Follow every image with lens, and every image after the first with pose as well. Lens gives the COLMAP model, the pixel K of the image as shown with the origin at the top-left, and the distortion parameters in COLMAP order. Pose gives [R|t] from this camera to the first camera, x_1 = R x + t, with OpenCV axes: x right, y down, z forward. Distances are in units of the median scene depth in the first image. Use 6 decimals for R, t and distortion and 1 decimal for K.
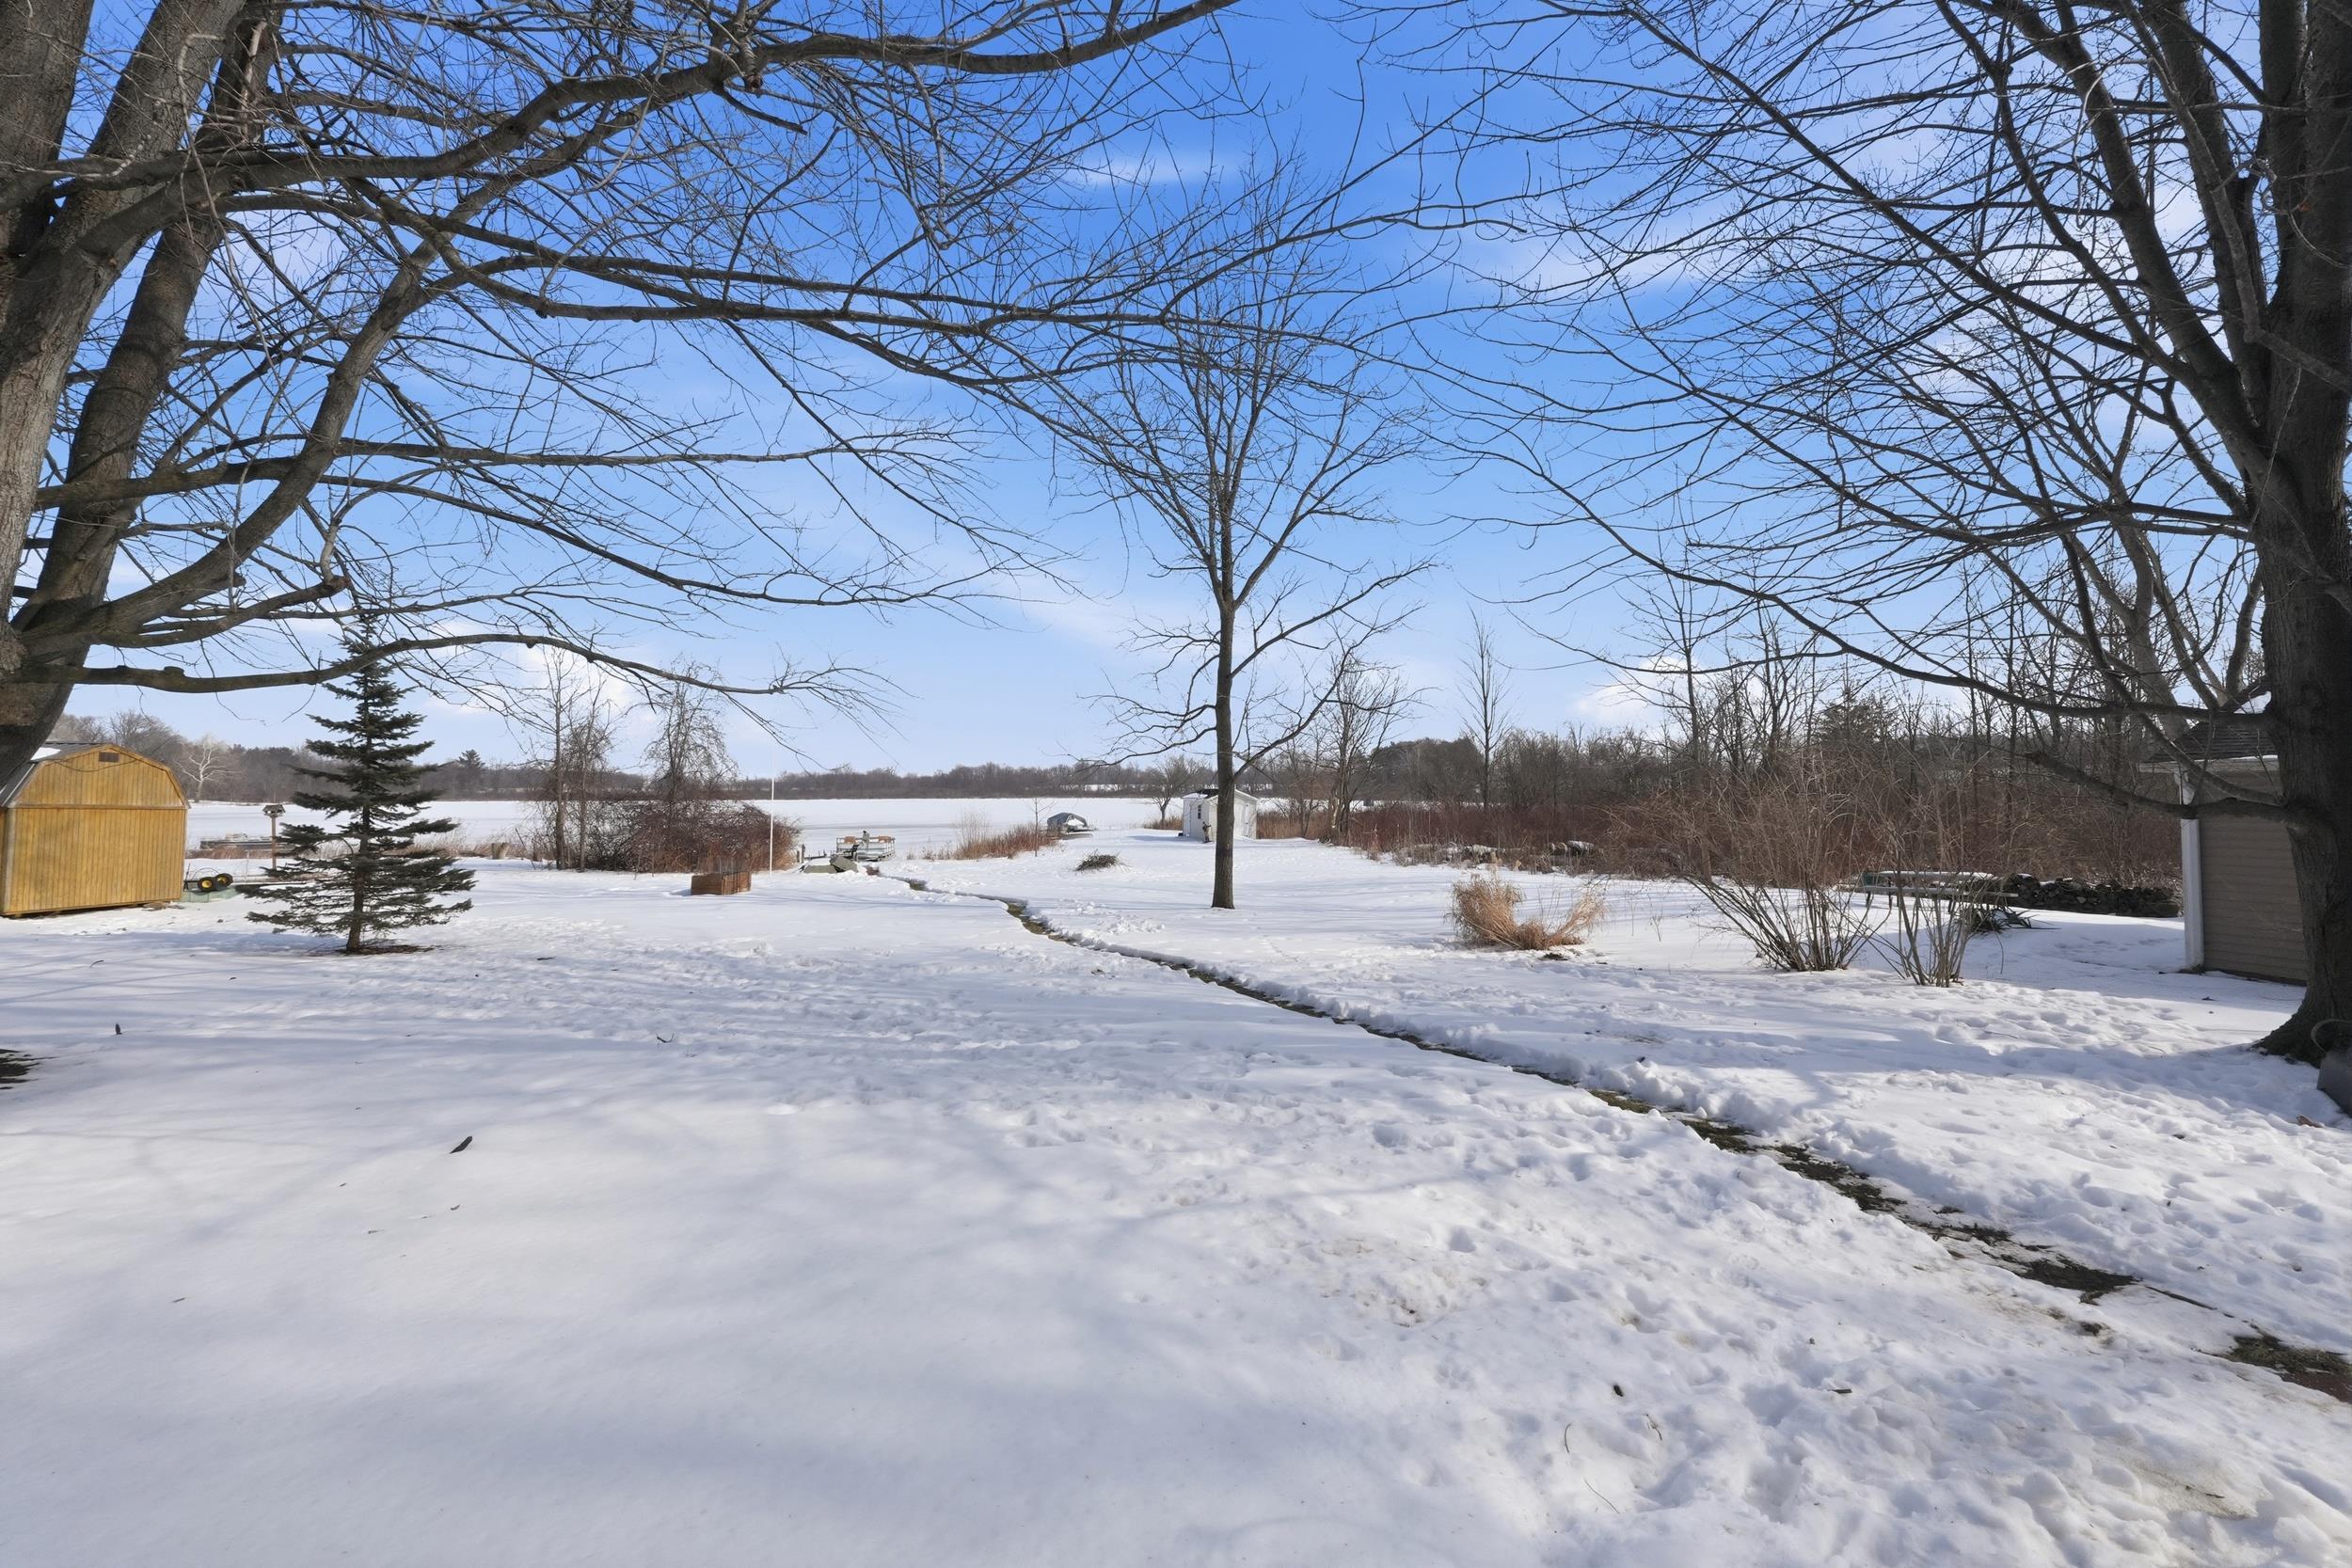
lens RADIAL K [[1014.0, 0, 1177.2], [0, 1014.0, 794.0], [0, 0, 1]] dist [-0.000256, 0.000366]
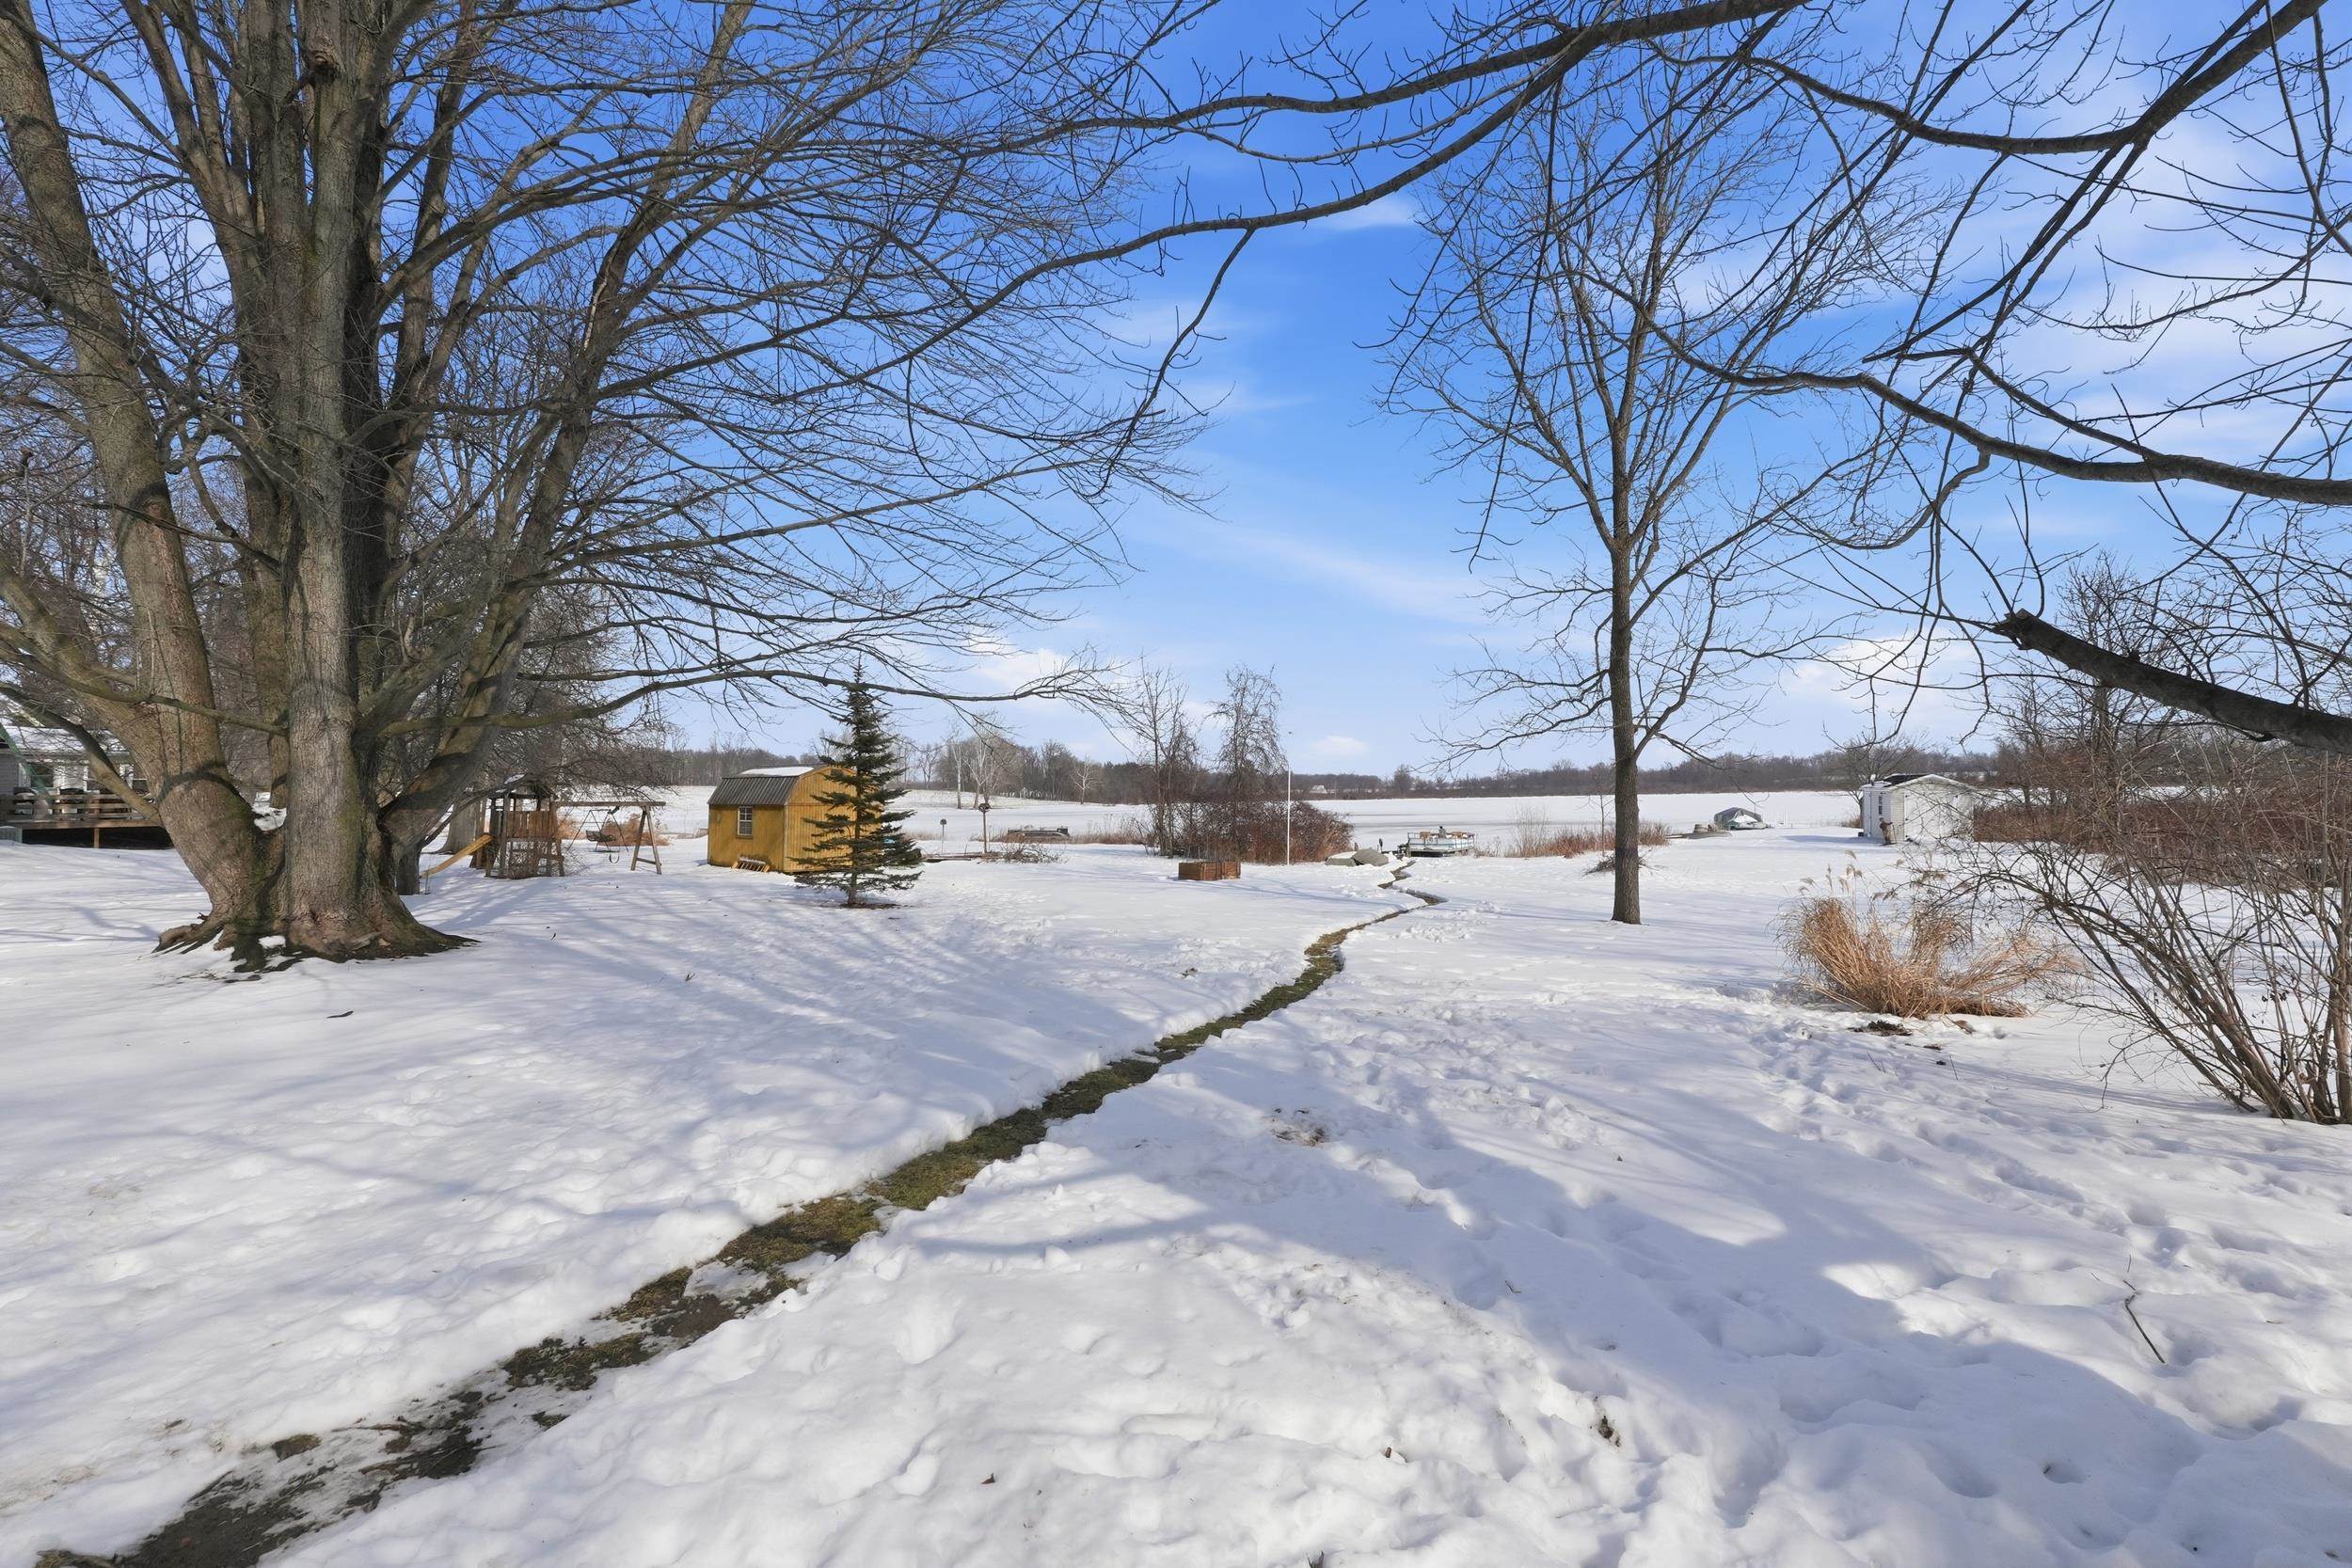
lens RADIAL K [[1014.0, 0, 1177.4], [0, 1014.0, 785.6], [0, 0, 1]] dist [-0.000256, 0.000366]
pose [[0.747929, -0.018241, -0.663528, 0.205765], [0.014161, 0.999833, -0.011524, 0.005762], [0.663628, -0.000777, 0.748062, 0.113512]]
